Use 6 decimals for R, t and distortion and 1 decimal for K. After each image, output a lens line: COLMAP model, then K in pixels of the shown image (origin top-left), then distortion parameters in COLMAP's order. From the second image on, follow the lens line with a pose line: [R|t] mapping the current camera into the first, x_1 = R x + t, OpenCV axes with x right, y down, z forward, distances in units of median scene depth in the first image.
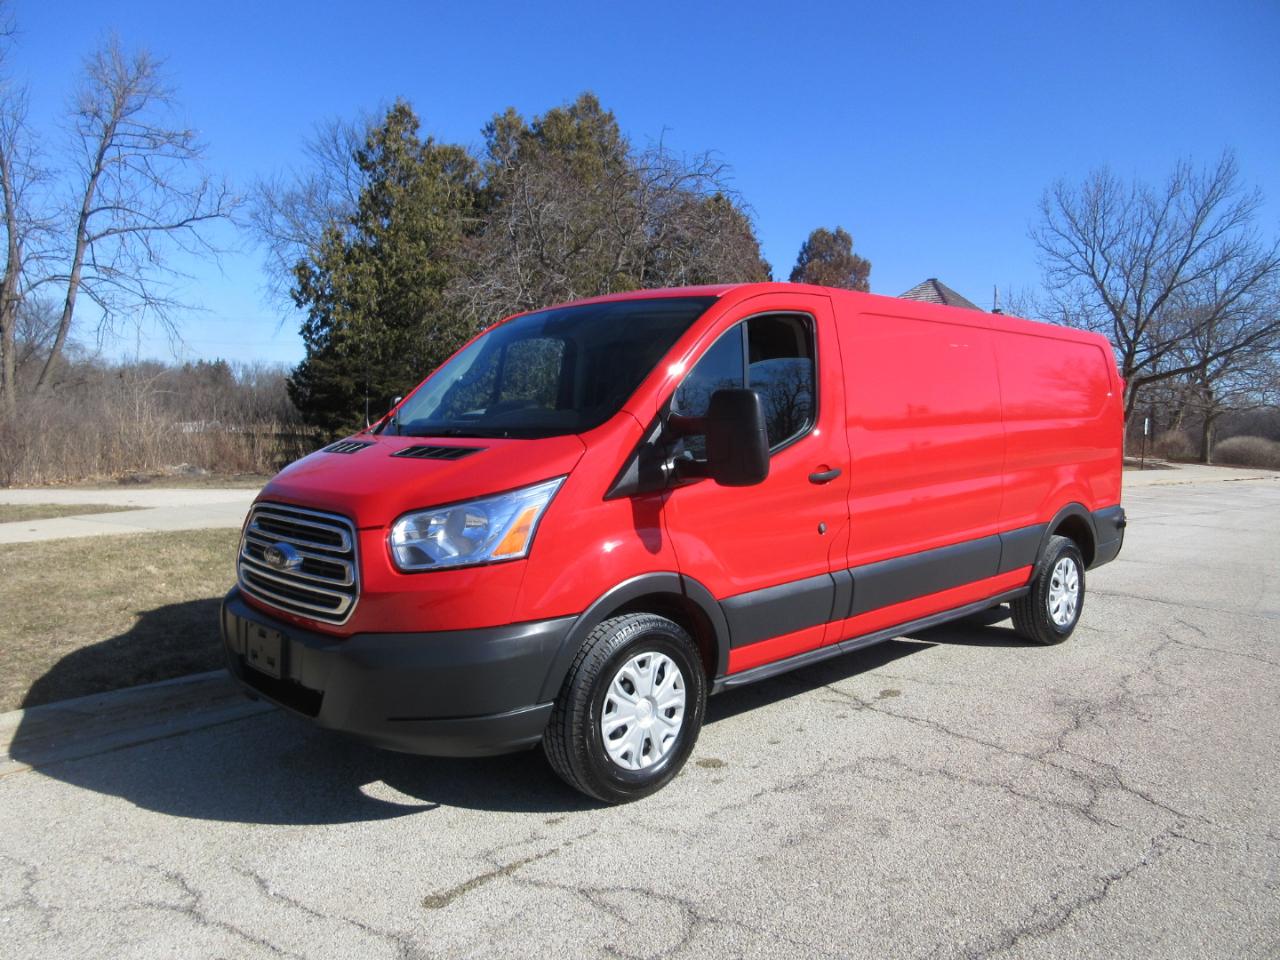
lens RADIAL K [[964.1, 0, 637.9], [0, 964.1, 474.5], [0, 0, 1]] dist [0.007298, 0.003934]
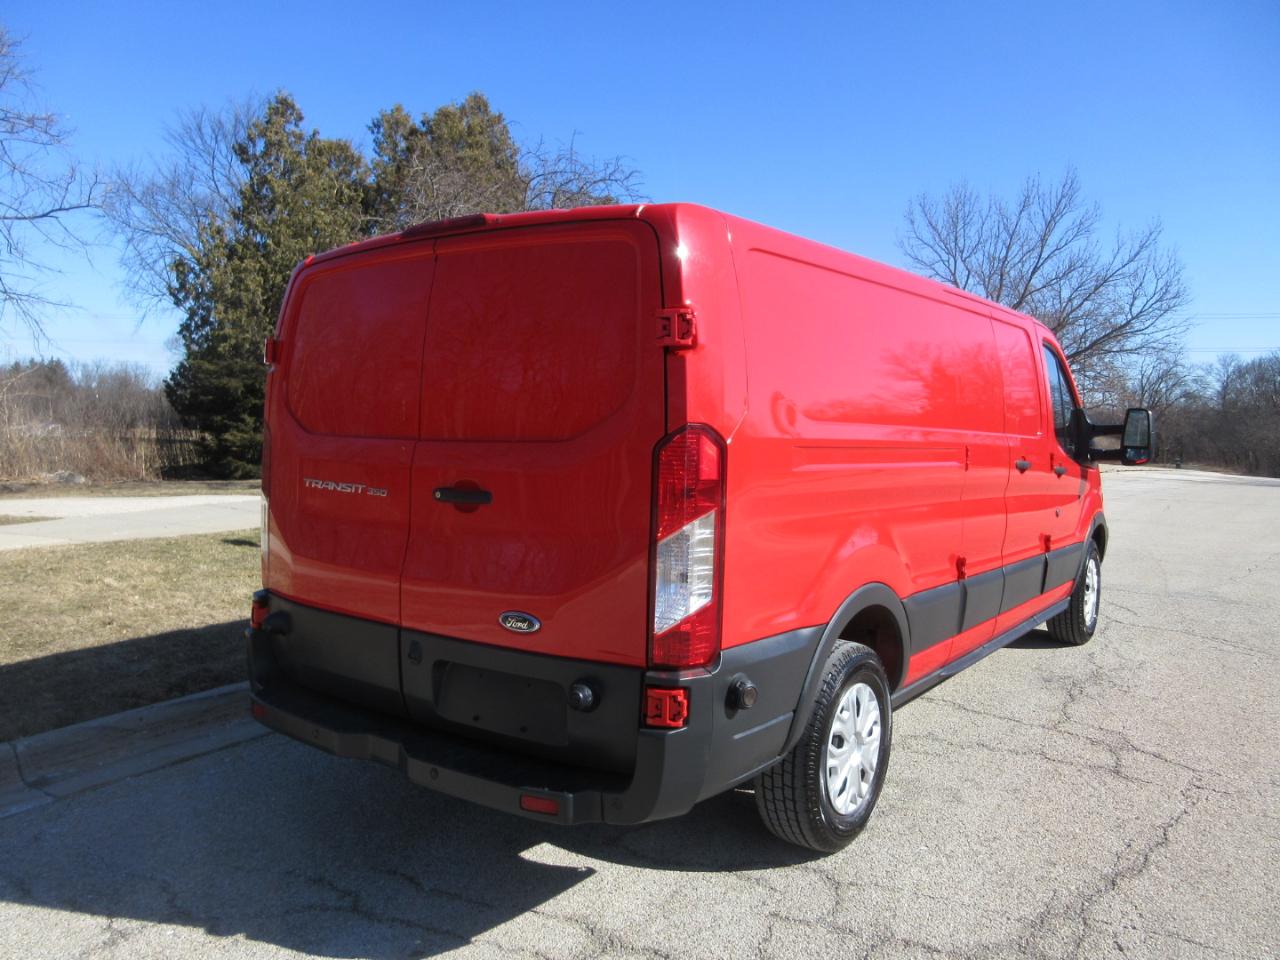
lens RADIAL K [[964.1, 0, 635.7], [0, 964.1, 478.9], [0, 0, 1]] dist [0.007298, 0.003934]
pose [[0.990915, -0.012911, 0.133870, -0.035853], [0.012402, 0.999912, 0.004632, -0.000599], [-0.133918, -0.002930, 0.990988, -0.005795]]
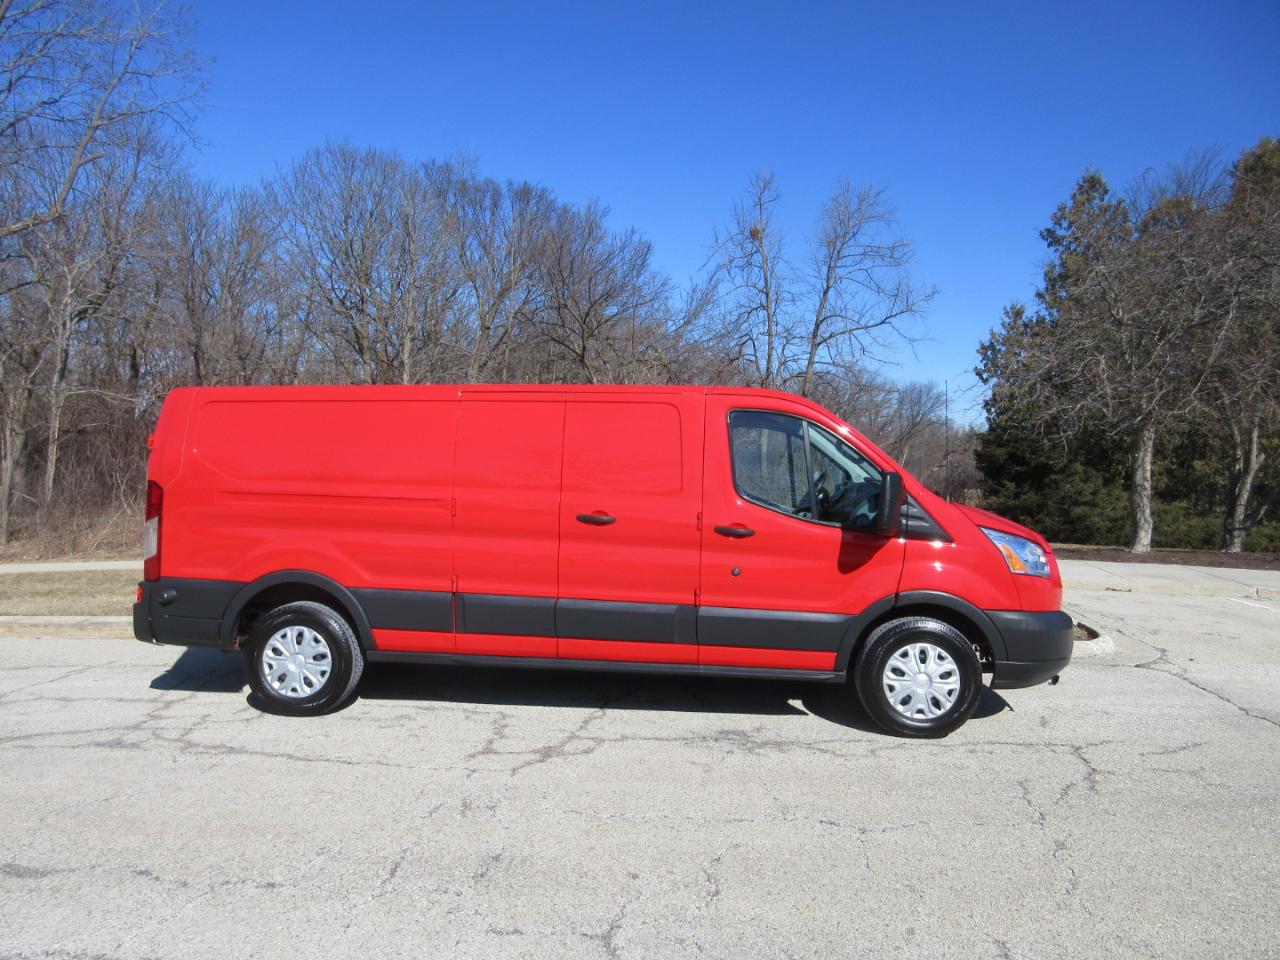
lens RADIAL K [[964.1, 0, 647.5], [0, 964.1, 483.7], [0, 0, 1]] dist [0.007298, 0.003934]
pose [[0.634549, 0.008943, -0.772831, 0.262105], [-0.055907, 0.997845, -0.034356, -0.003286], [0.770858, 0.065008, 0.633681, 0.036054]]
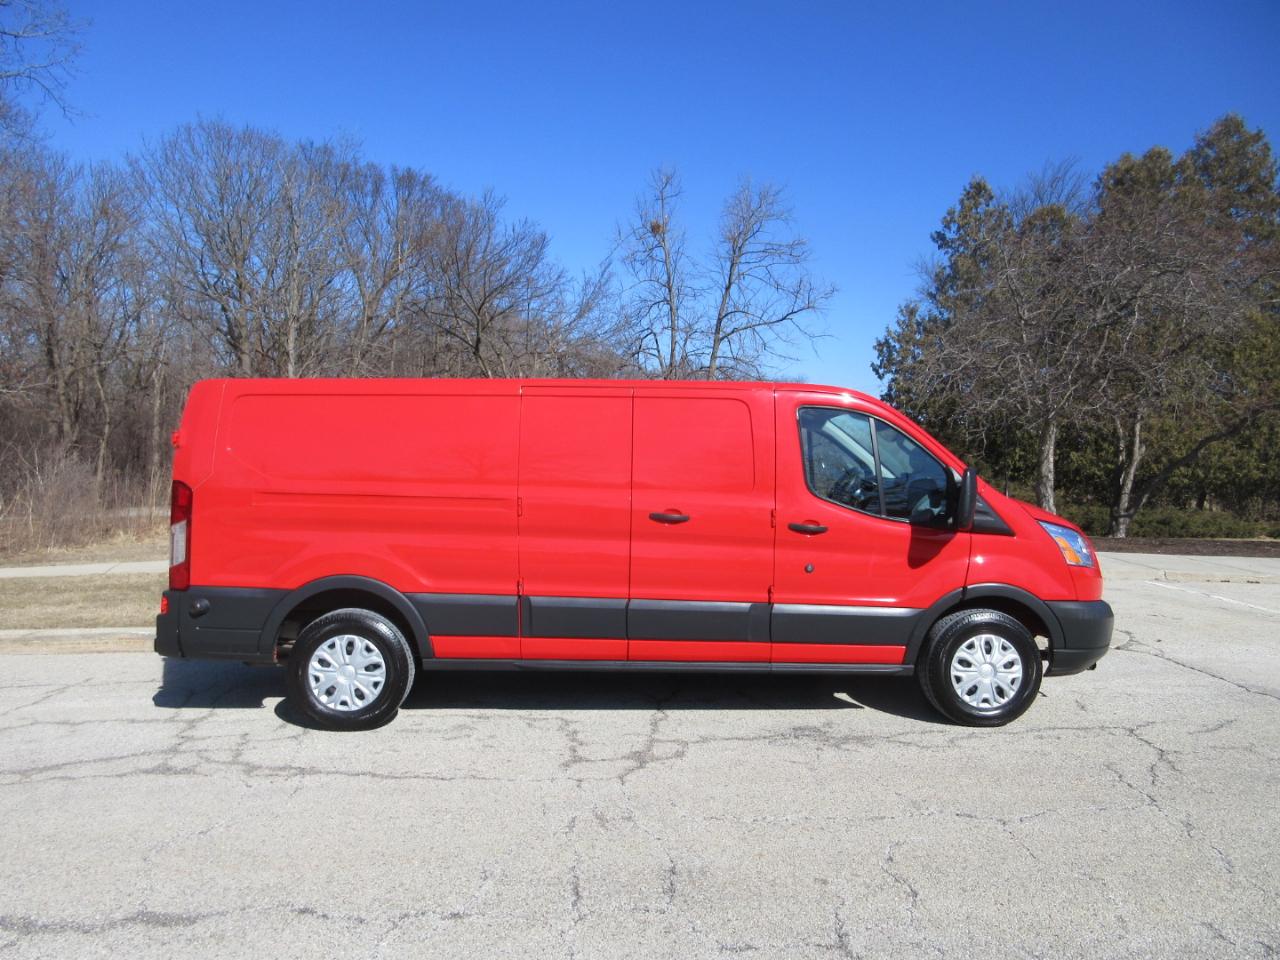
lens RADIAL K [[964.1, 0, 645.7], [0, 964.1, 478.8], [0, 0, 1]] dist [0.007298, 0.003934]
pose [[0.734465, 0.005742, -0.678623, 0.224021], [-0.043840, 0.998277, -0.039002, -0.001915], [0.677229, 0.058396, 0.733451, 0.002023]]
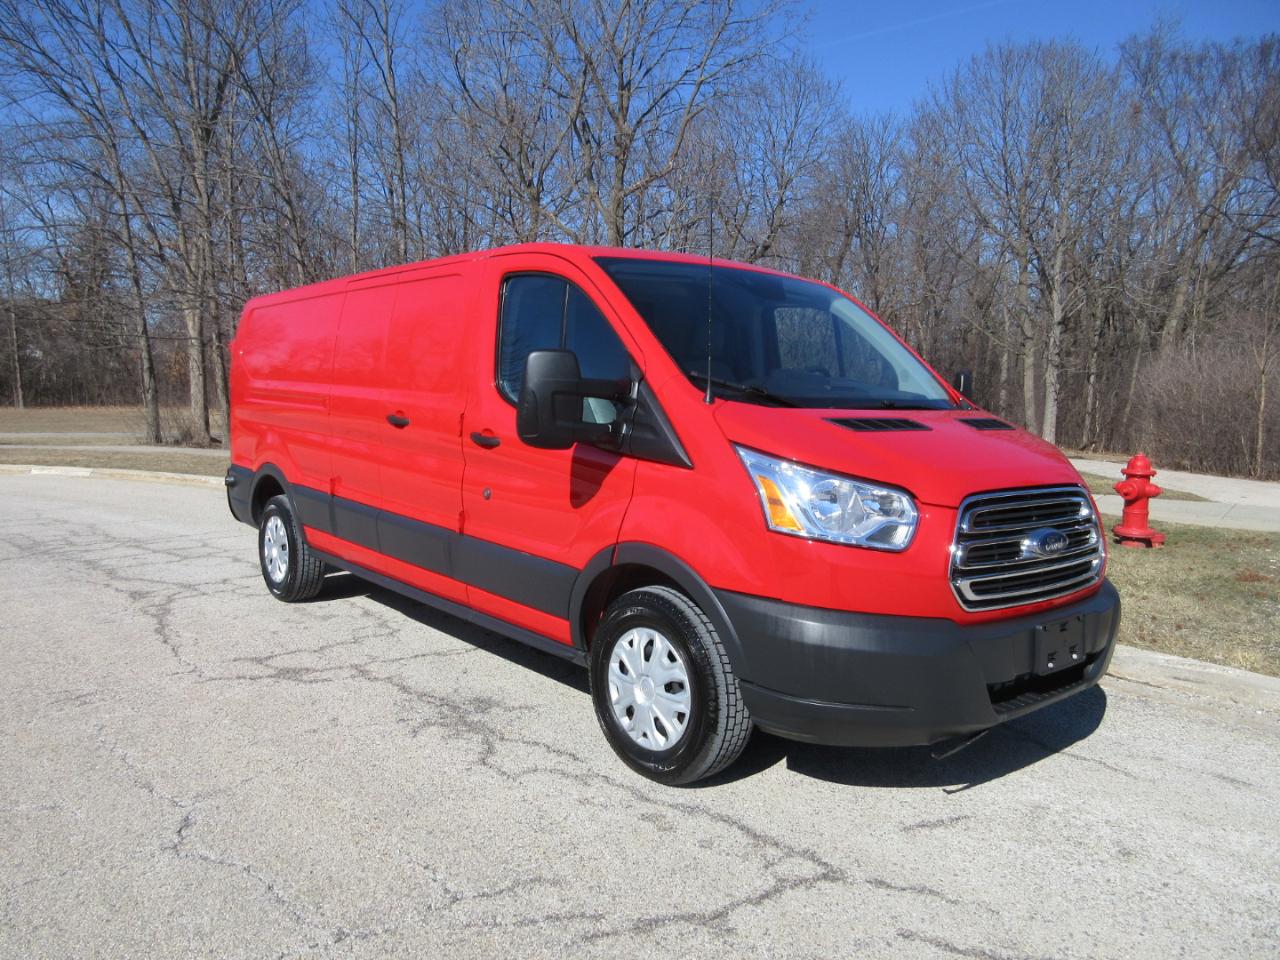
lens RADIAL K [[964.1, 0, 643.9], [0, 964.1, 477.5], [0, 0, 1]] dist [0.007298, 0.003934]
pose [[-0.096723, 0.073321, -0.992607, 0.265939], [-0.081625, 0.993339, 0.081329, -0.010655], [0.991959, 0.088888, -0.090094, 0.249734]]
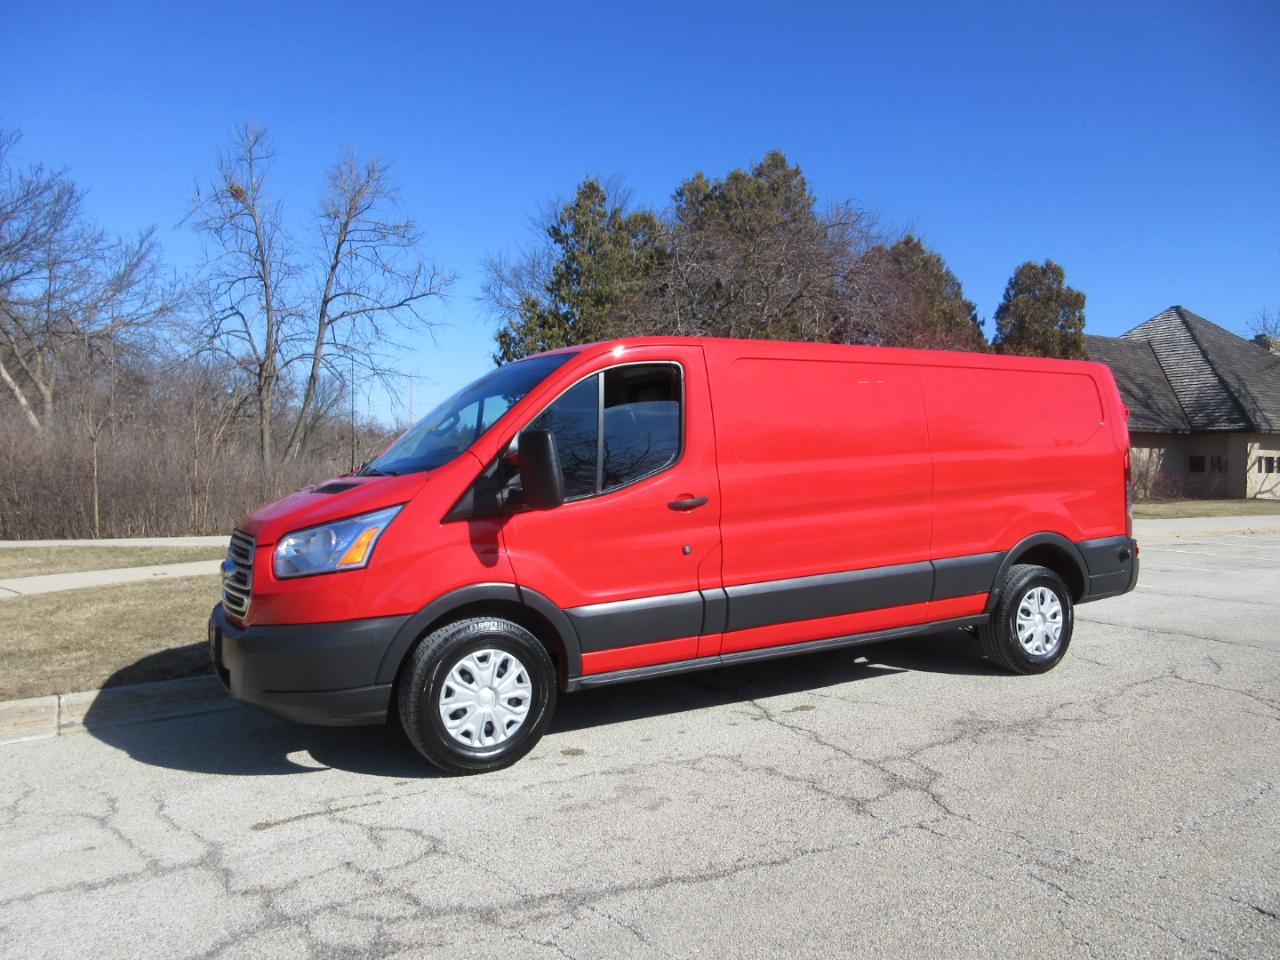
lens RADIAL K [[964.1, 0, 641.8], [0, 964.1, 474.8], [0, 0, 1]] dist [0.007298, 0.003934]
pose [[0.969345, -0.022023, -0.244714, 0.075113], [0.009287, 0.998547, -0.053077, 0.004915], [0.245528, 0.049177, 0.968141, -0.019978]]
